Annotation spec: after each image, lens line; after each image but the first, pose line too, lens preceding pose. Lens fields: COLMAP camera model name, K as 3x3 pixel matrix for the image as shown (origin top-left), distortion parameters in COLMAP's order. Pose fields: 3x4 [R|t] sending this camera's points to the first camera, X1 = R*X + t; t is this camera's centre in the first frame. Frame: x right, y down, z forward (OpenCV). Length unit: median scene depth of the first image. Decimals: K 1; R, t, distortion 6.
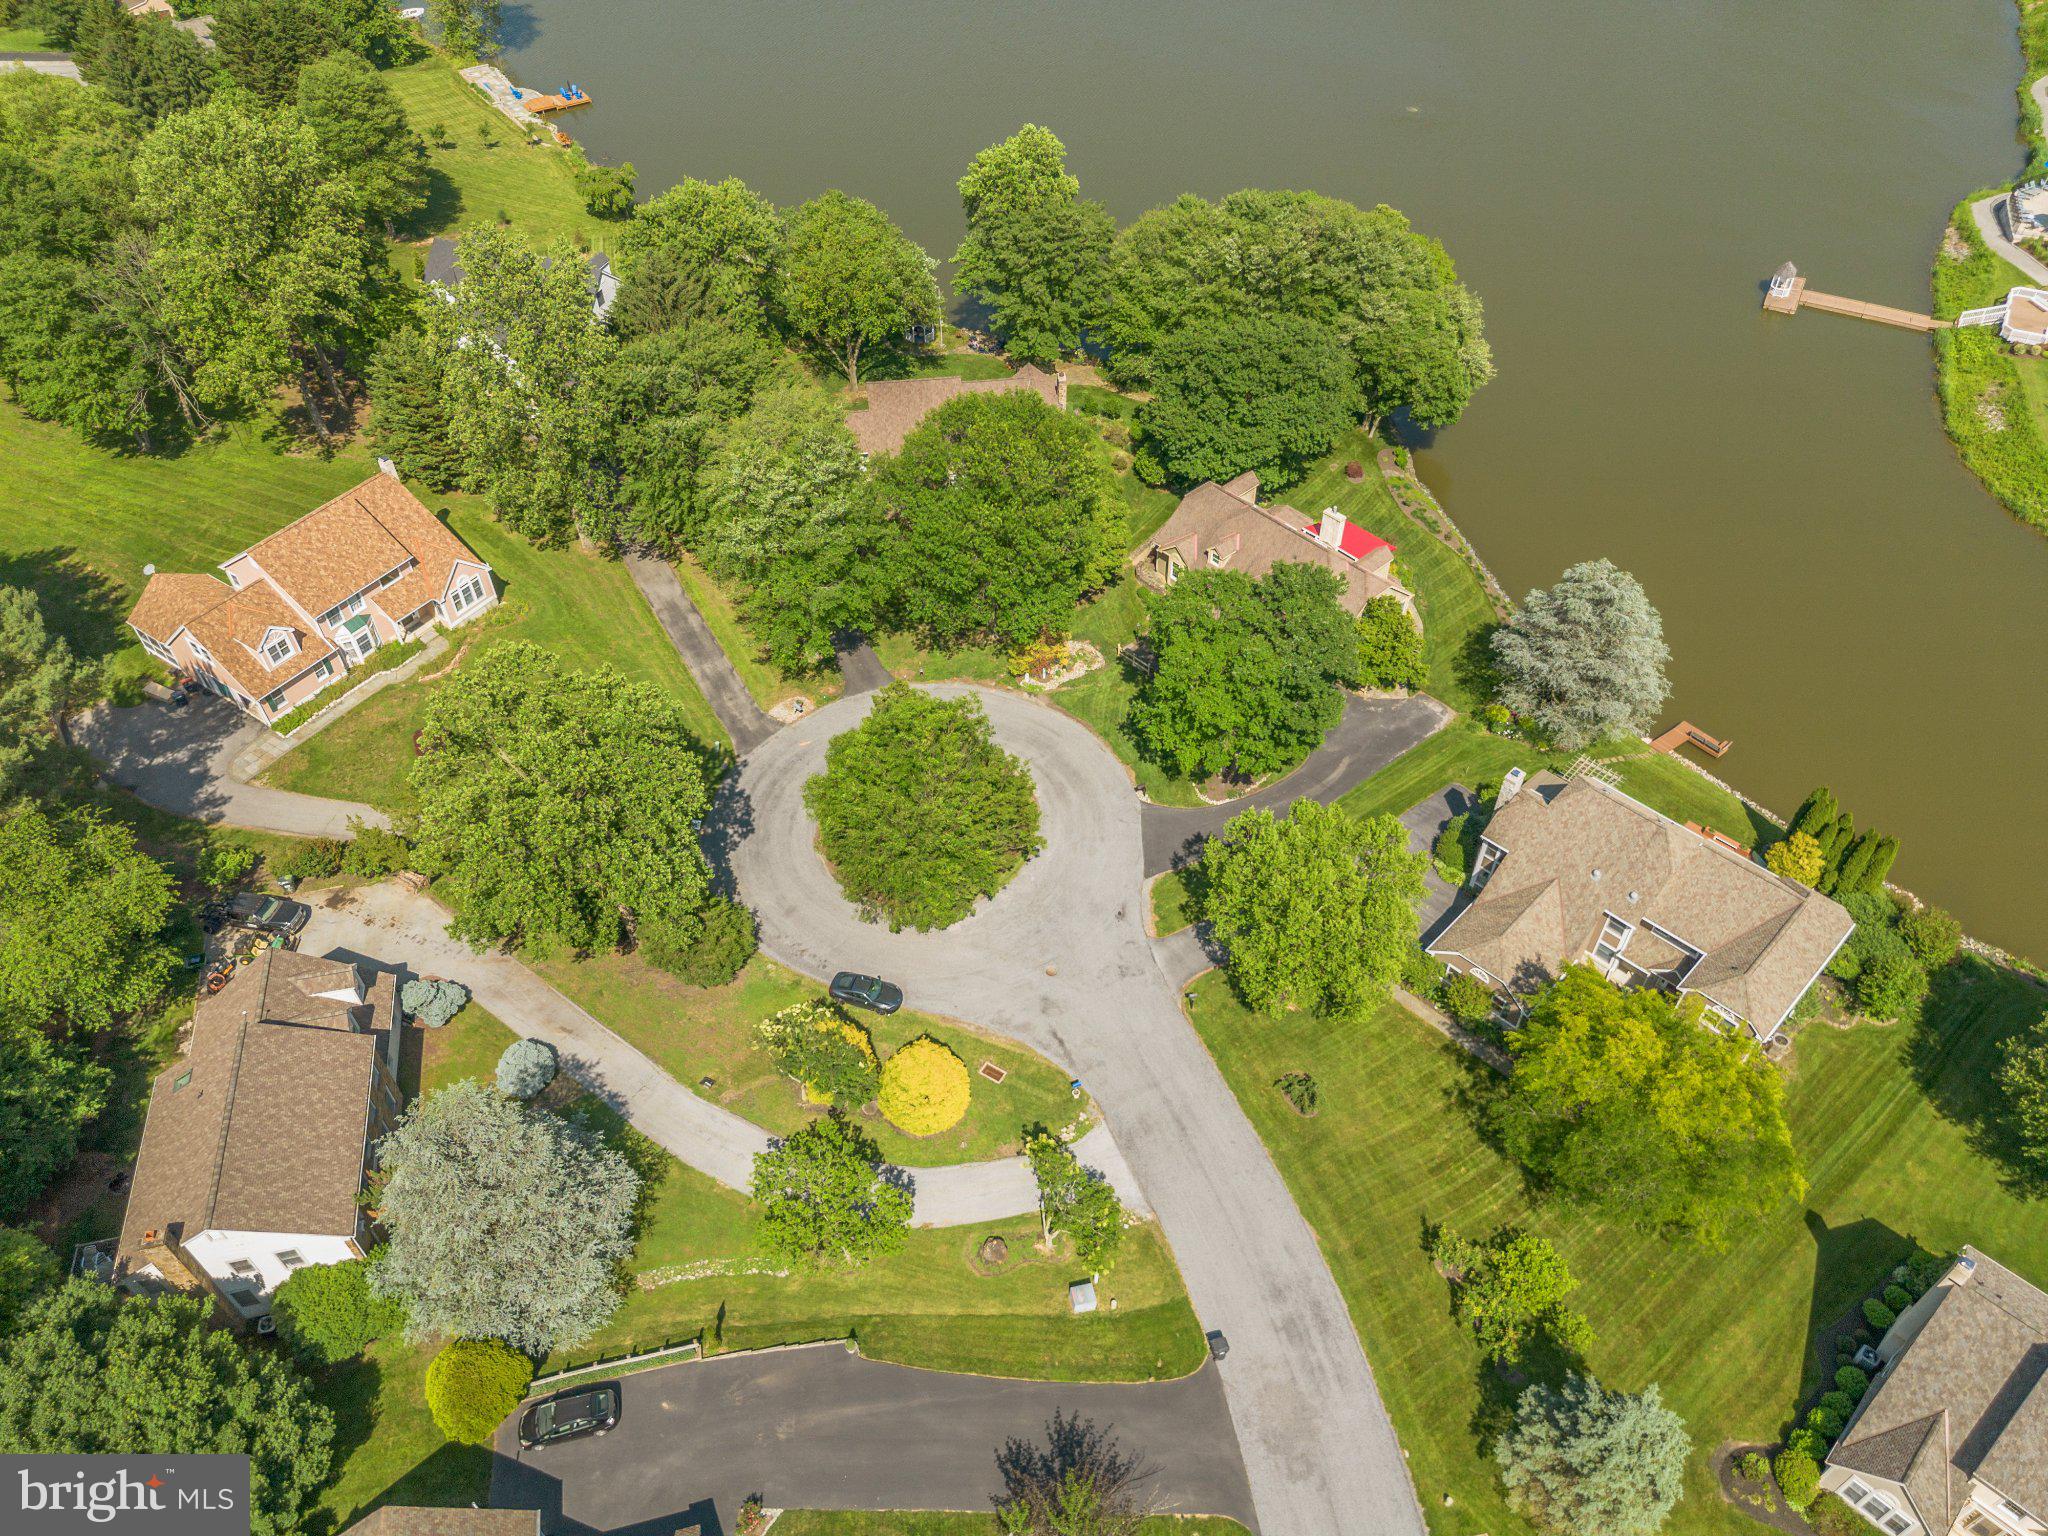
lens RADIAL K [[1462.8, 0, 1019.3], [0, 1462.8, 772.4], [0, 0, 1]] dist [0.049581, -0.038015]
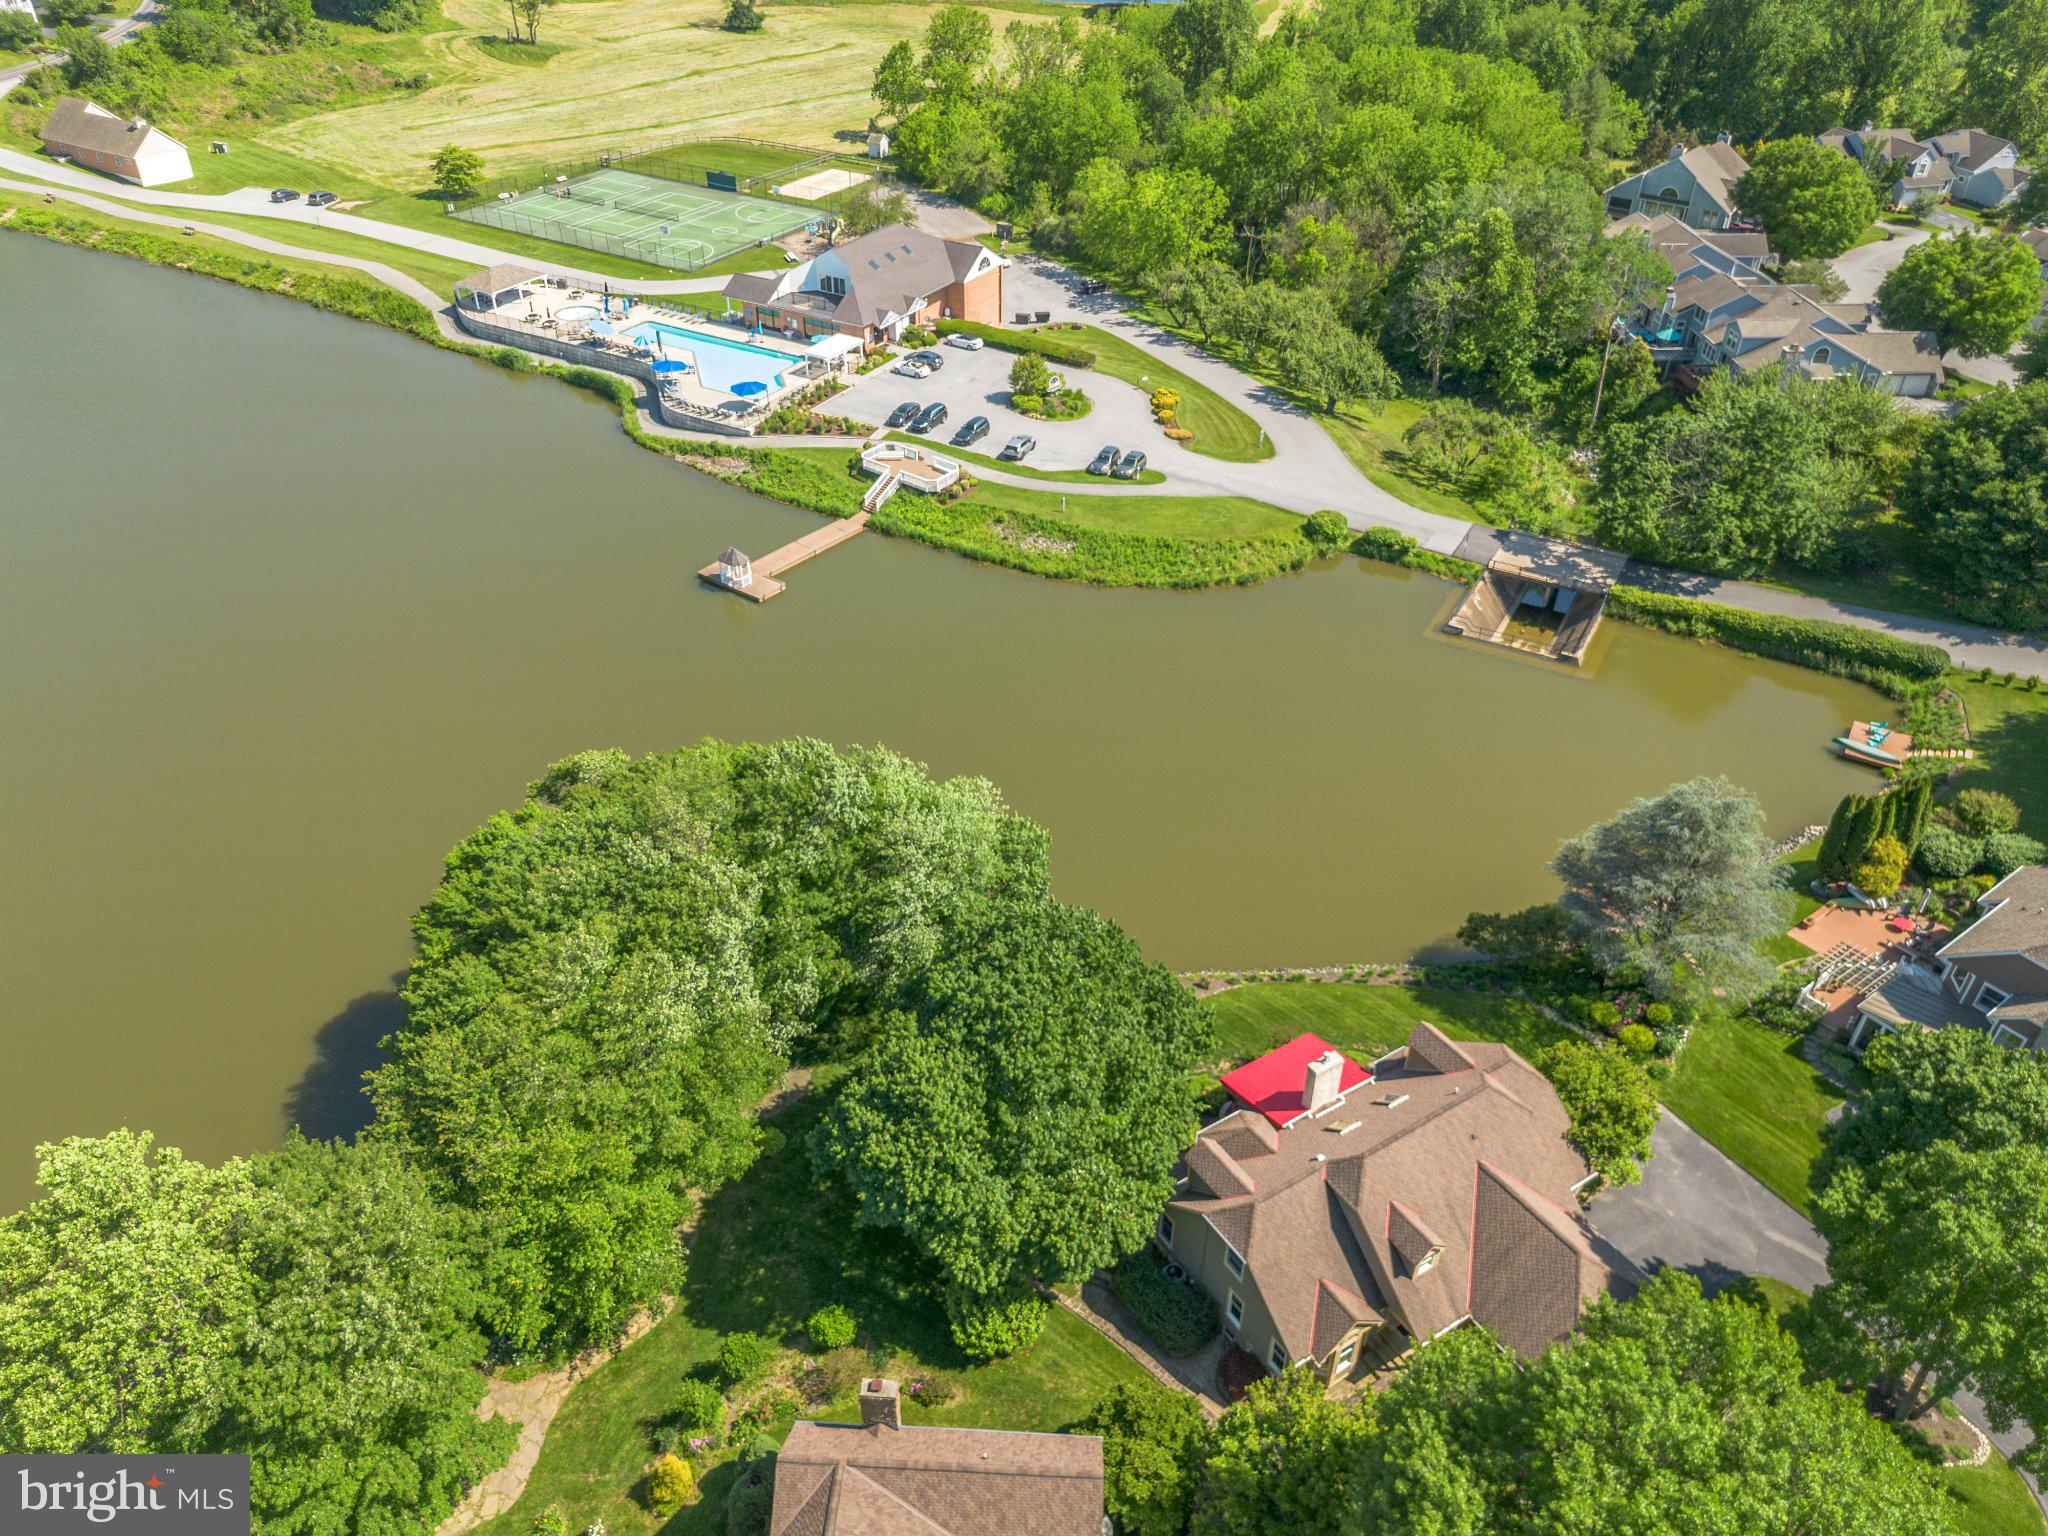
lens RADIAL K [[1462.8, 0, 1030.4], [0, 1462.8, 749.8], [0, 0, 1]] dist [0.049581, -0.038015]
pose [[0.158731, -0.555978, 0.815900, -0.181978], [0.701209, 0.645240, 0.303267, -0.426313], [-0.695061, 0.523979, 0.492277, 0.583164]]
